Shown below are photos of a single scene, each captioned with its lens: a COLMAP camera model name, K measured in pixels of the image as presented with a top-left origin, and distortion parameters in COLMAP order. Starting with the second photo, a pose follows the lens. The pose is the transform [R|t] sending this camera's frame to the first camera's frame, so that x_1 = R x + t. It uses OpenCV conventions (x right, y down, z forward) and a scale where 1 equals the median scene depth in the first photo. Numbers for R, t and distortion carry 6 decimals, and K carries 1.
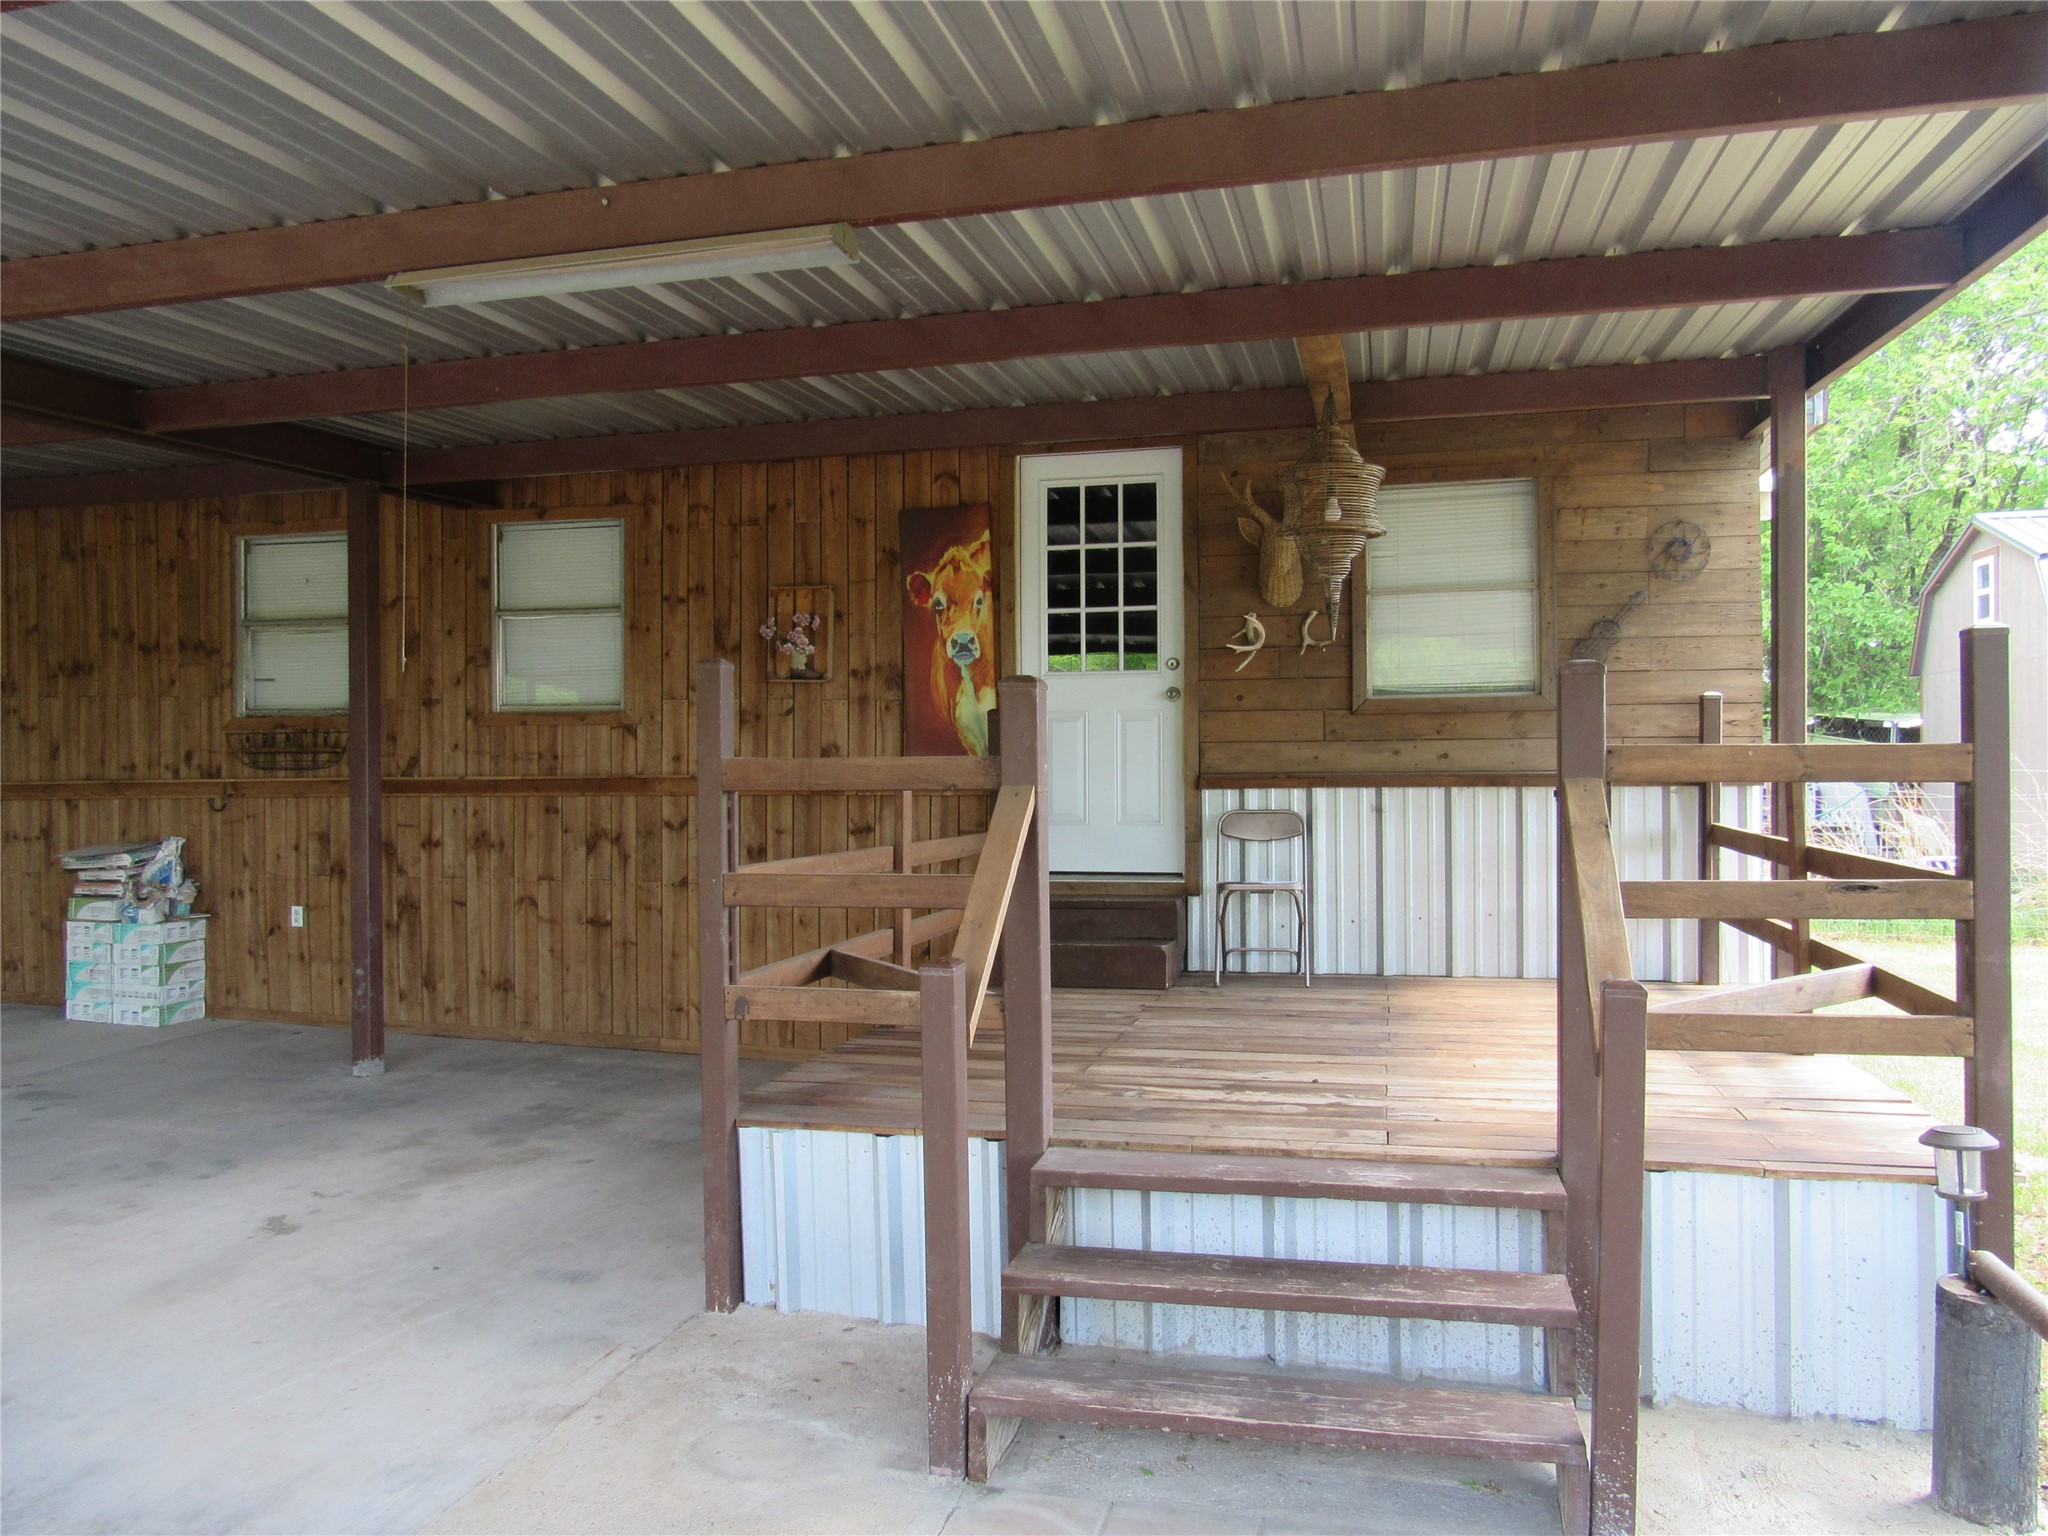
lens RADIAL K [[1480.4, 0, 1026.1], [0, 1480.4, 767.9], [0, 0, 1]] dist [-0.024239, 0.006026]
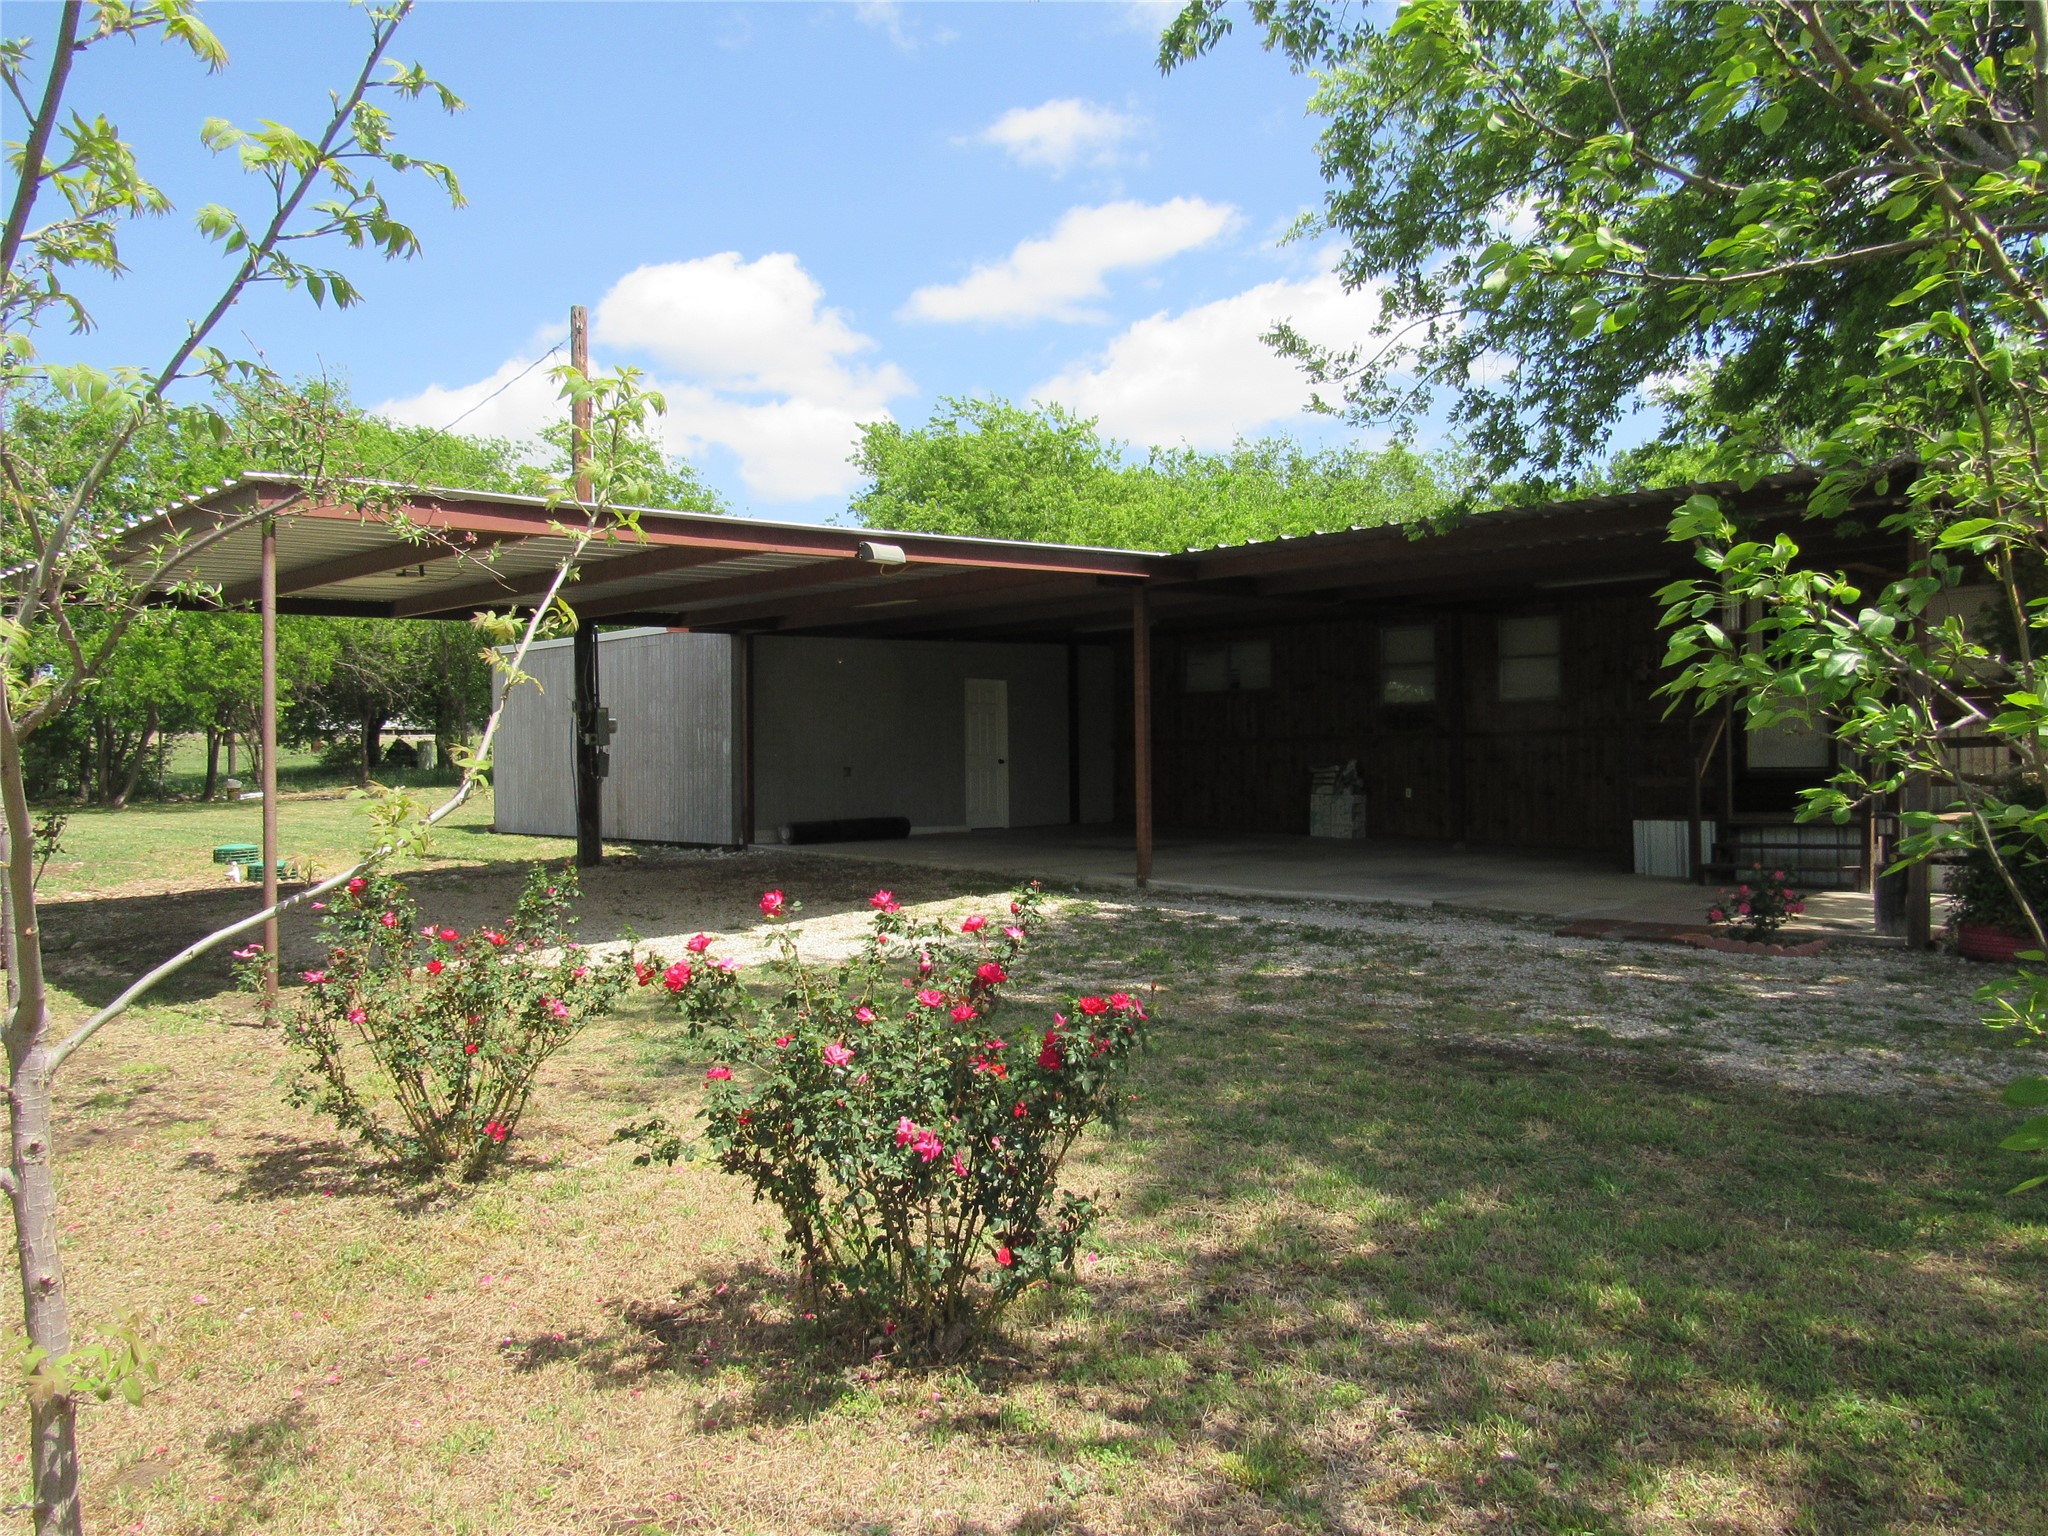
lens RADIAL K [[1480.4, 0, 1026.1], [0, 1480.4, 771.3], [0, 0, 1]] dist [-0.024239, 0.006026]
pose [[0.864471, 0.001797, -0.502679, 0.151232], [-0.000529, 0.999996, 0.002666, 0.061762], [0.502682, -0.002039, 0.864469, -1.311060]]
